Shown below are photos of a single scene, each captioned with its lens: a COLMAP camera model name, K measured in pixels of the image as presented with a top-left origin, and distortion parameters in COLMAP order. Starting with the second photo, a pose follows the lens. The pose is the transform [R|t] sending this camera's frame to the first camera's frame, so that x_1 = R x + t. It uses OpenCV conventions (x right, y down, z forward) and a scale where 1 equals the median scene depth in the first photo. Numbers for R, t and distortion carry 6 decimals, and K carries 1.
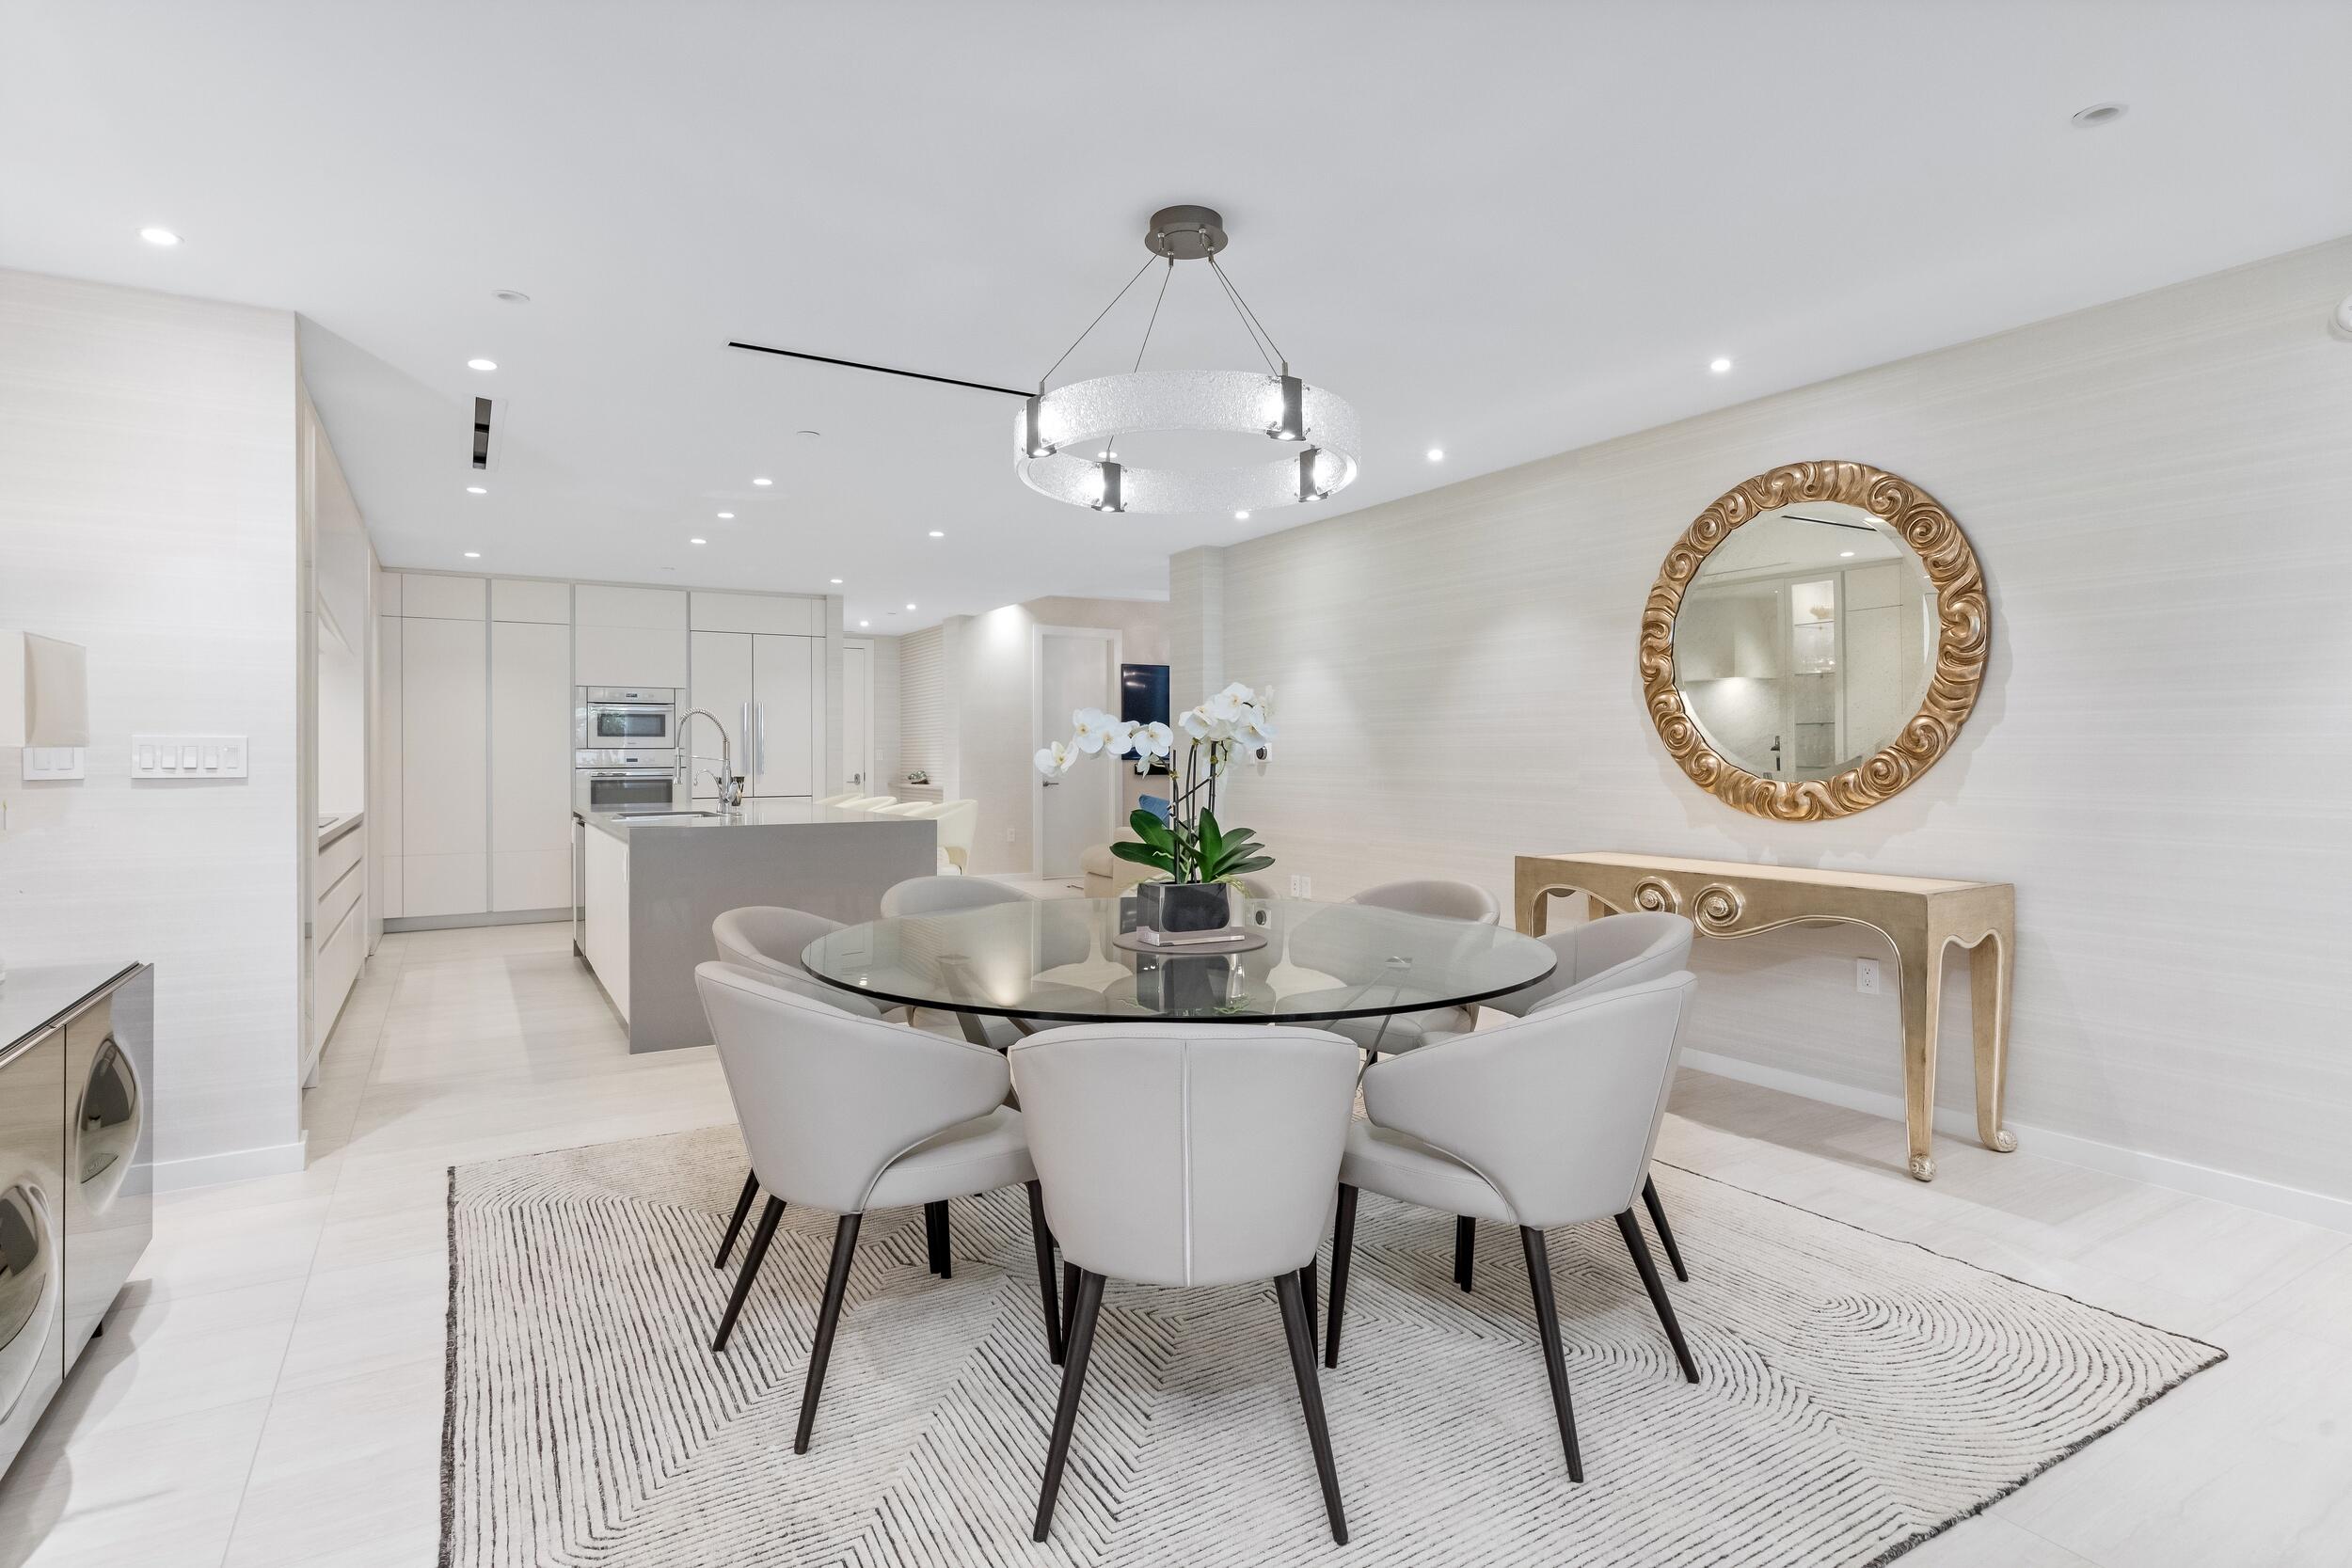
lens RADIAL K [[1182.0, 0, 1170.4], [0, 1182.0, 754.5], [0, 0, 1]] dist [0.000837, 0.000191]
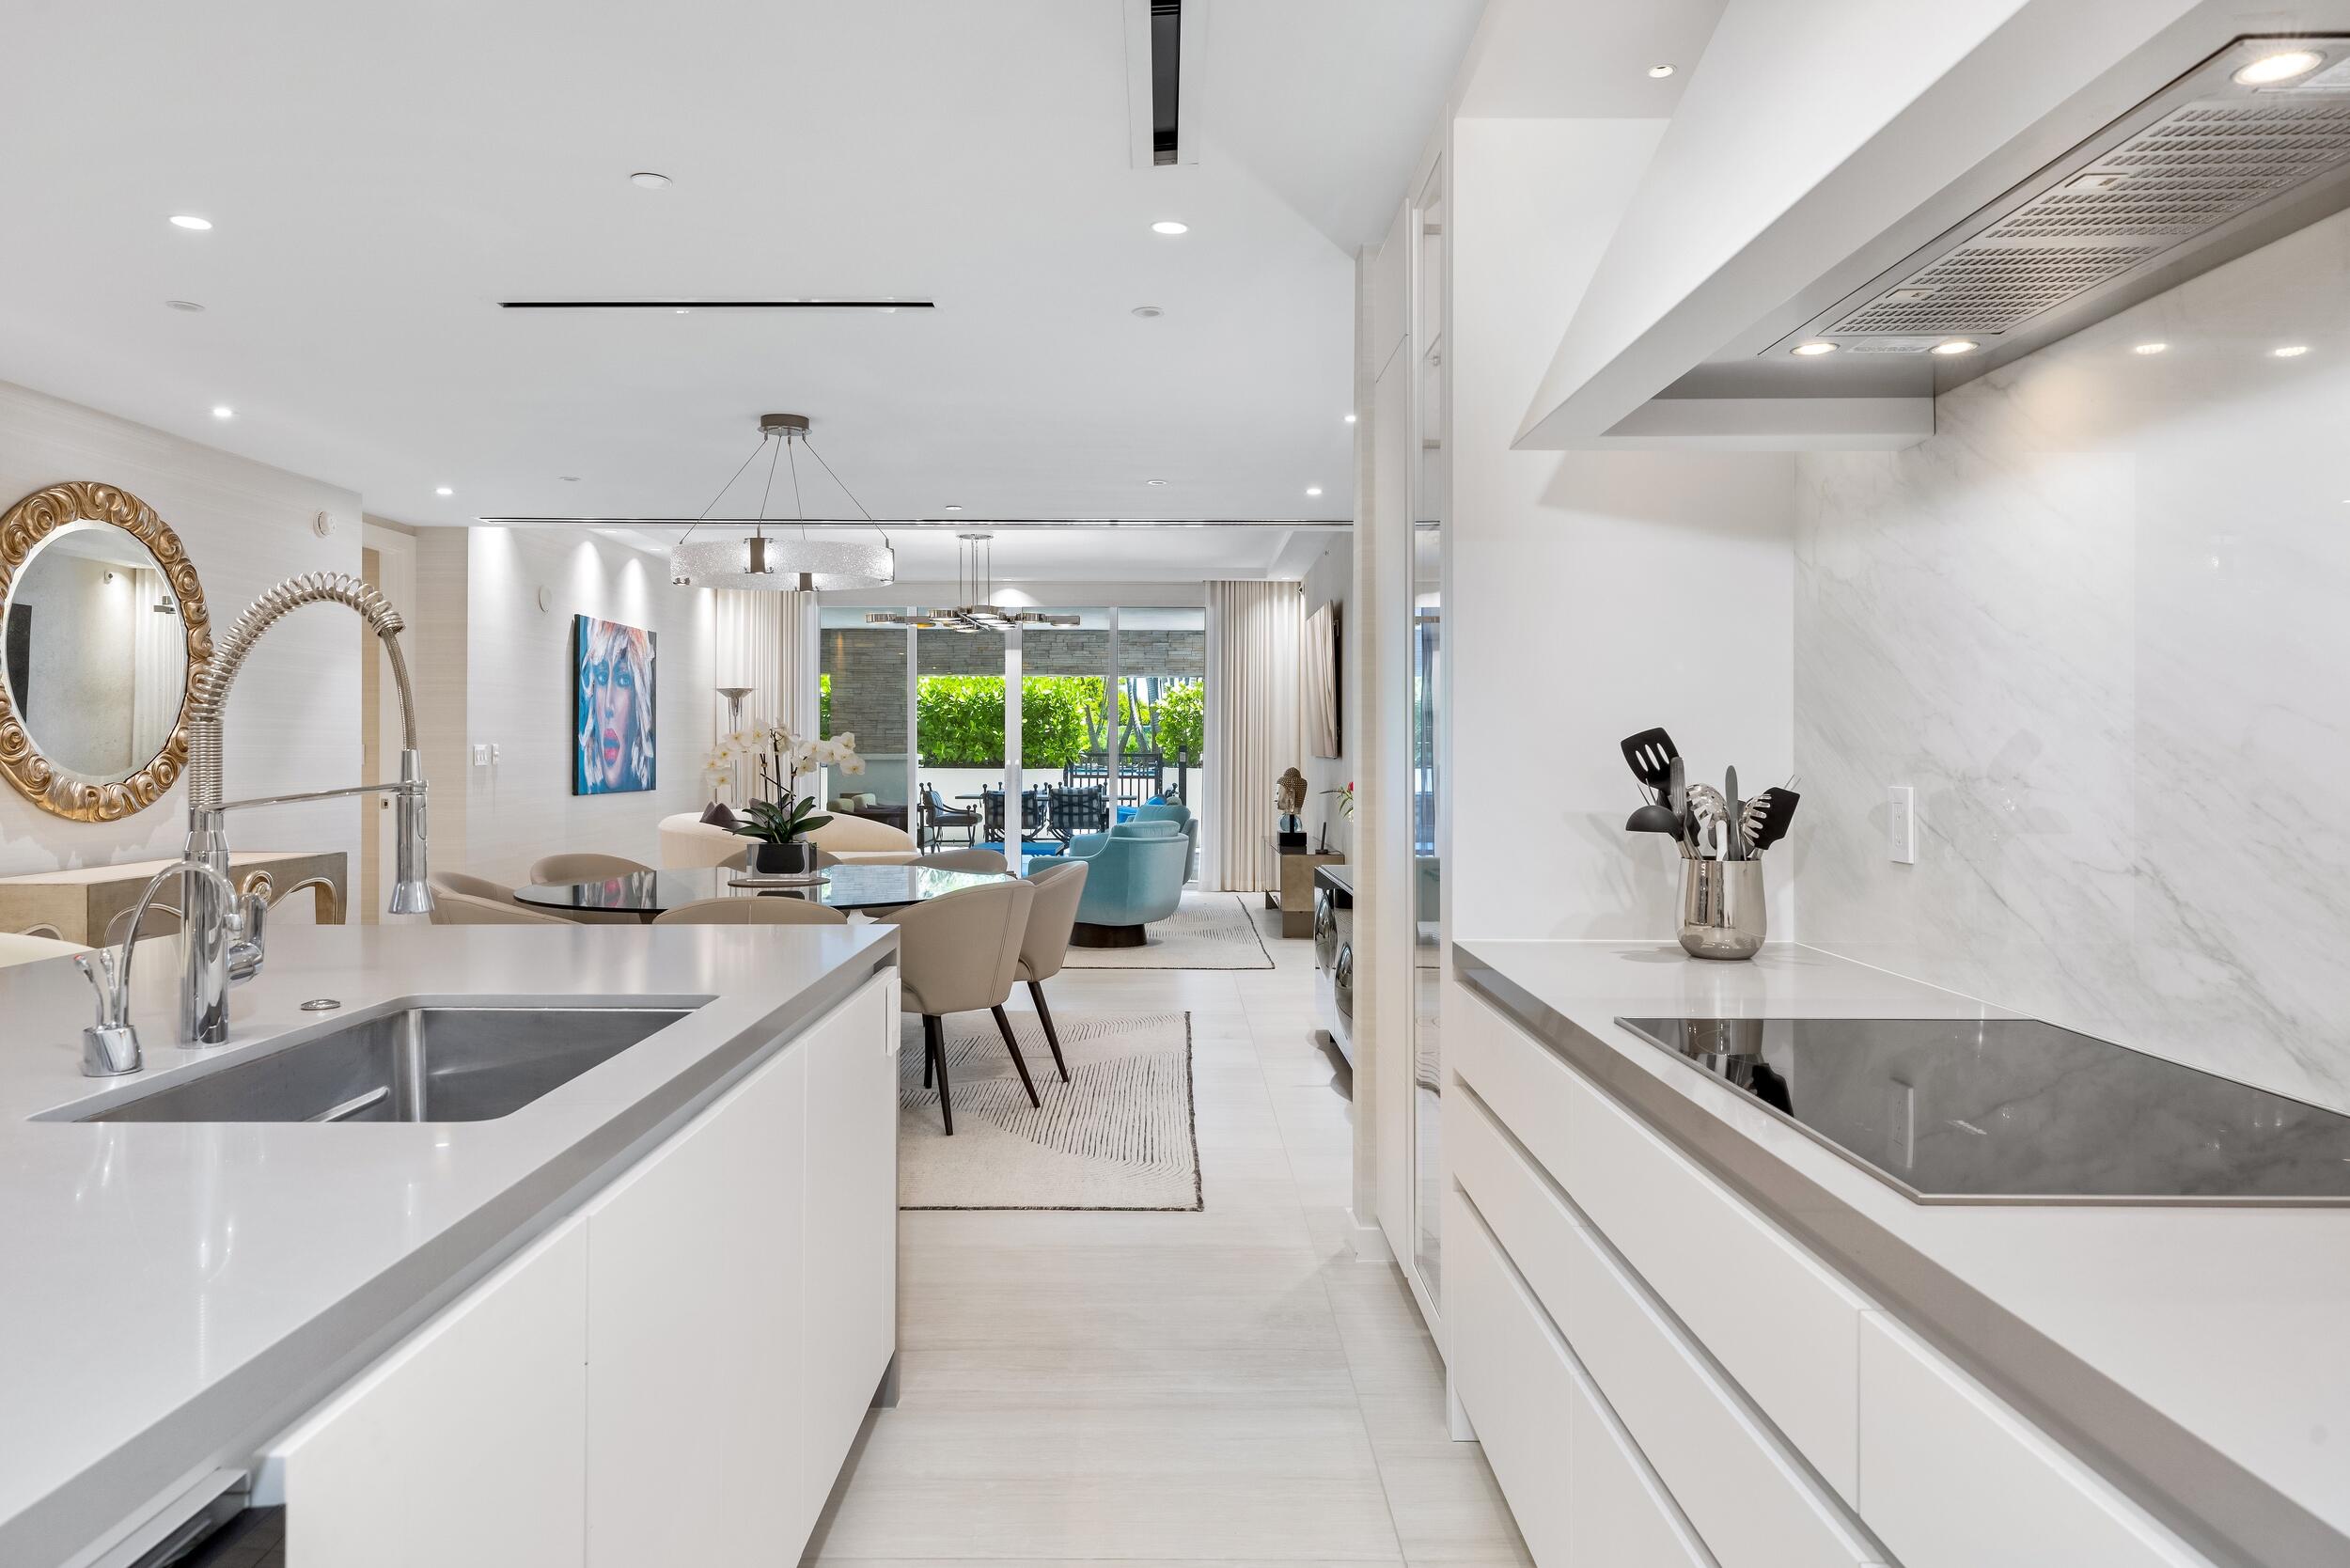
lens RADIAL K [[1487.0, 0, 1167.7], [0, 1487.0, 758.0], [0, 0, 1]] dist [0.002805, -0.000724]
pose [[-0.857682, -0.004833, 0.514157, -0.871425], [-0.002950, 0.999986, 0.004479, -0.009055], [-0.514171, 0.002324, -0.857684, 1.481758]]
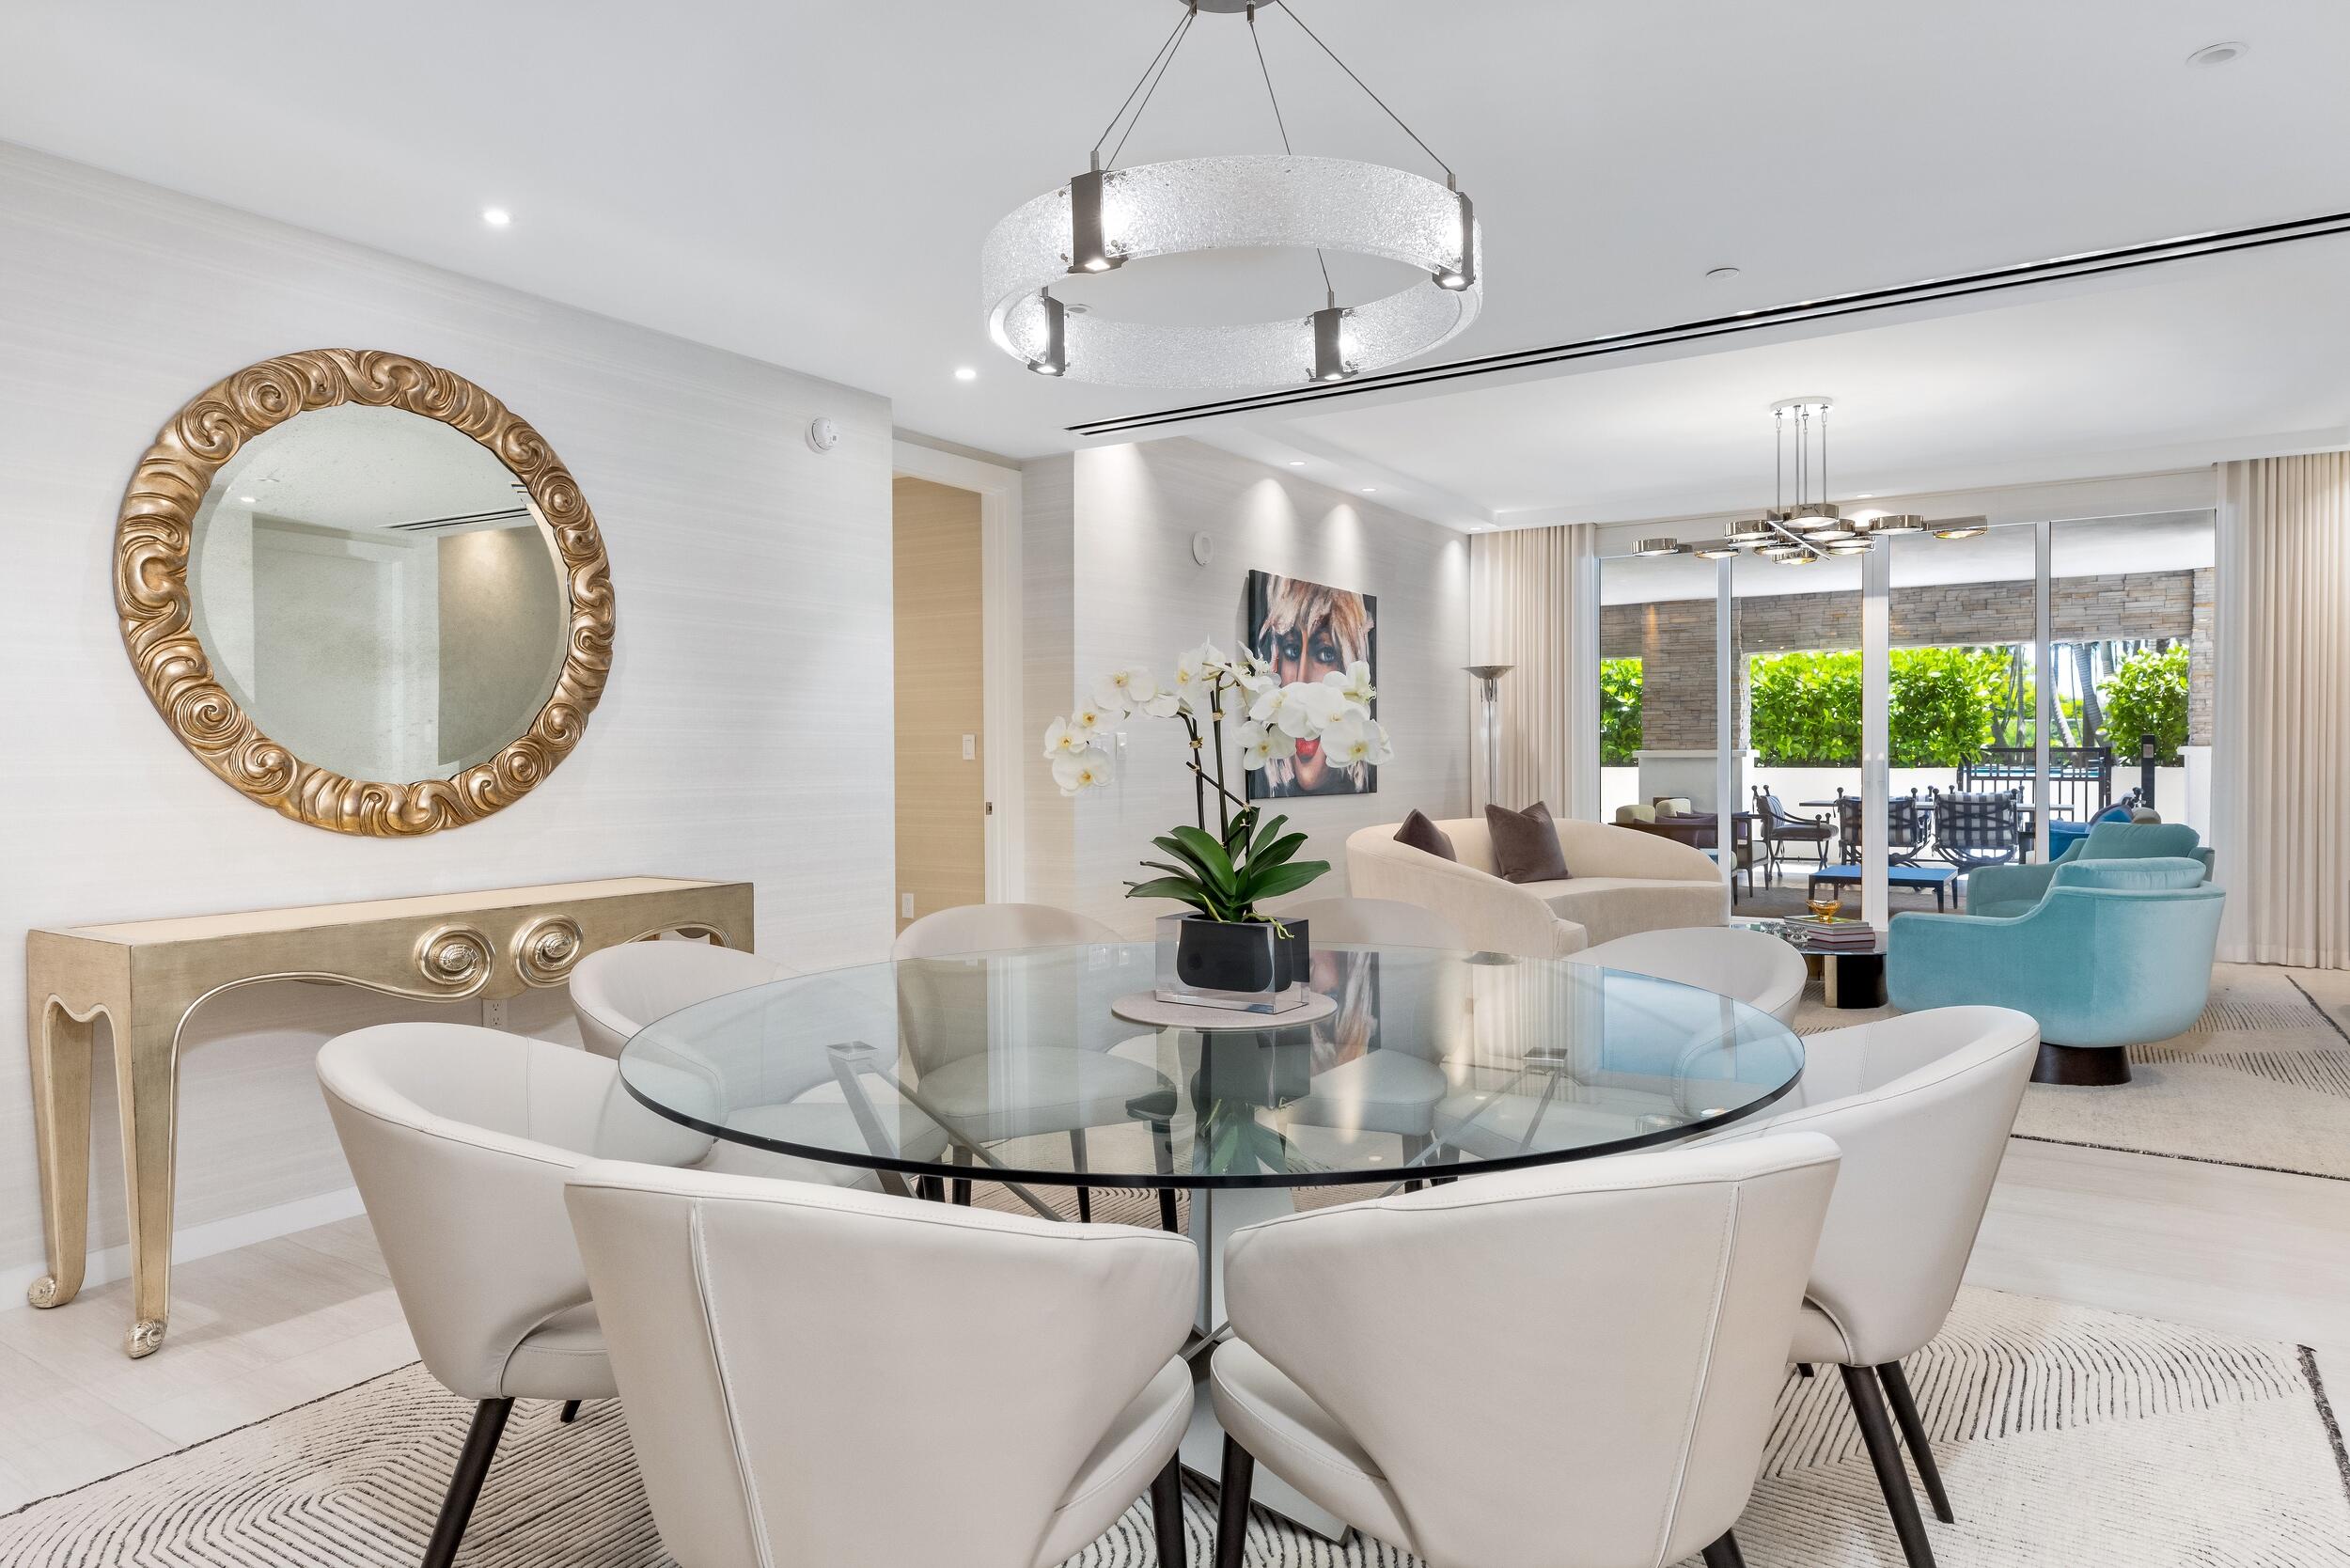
lens RADIAL K [[1390.5, 0, 1175.0], [0, 1390.5, 784.0], [0, 0, 1]] dist [0.002255, -0.001370]
pose [[-0.433557, -0.015473, 0.900993, -0.430503], [0.005306, 0.999791, 0.019723, 0.007527], [-0.901110, 0.013332, -0.433385, 0.848537]]
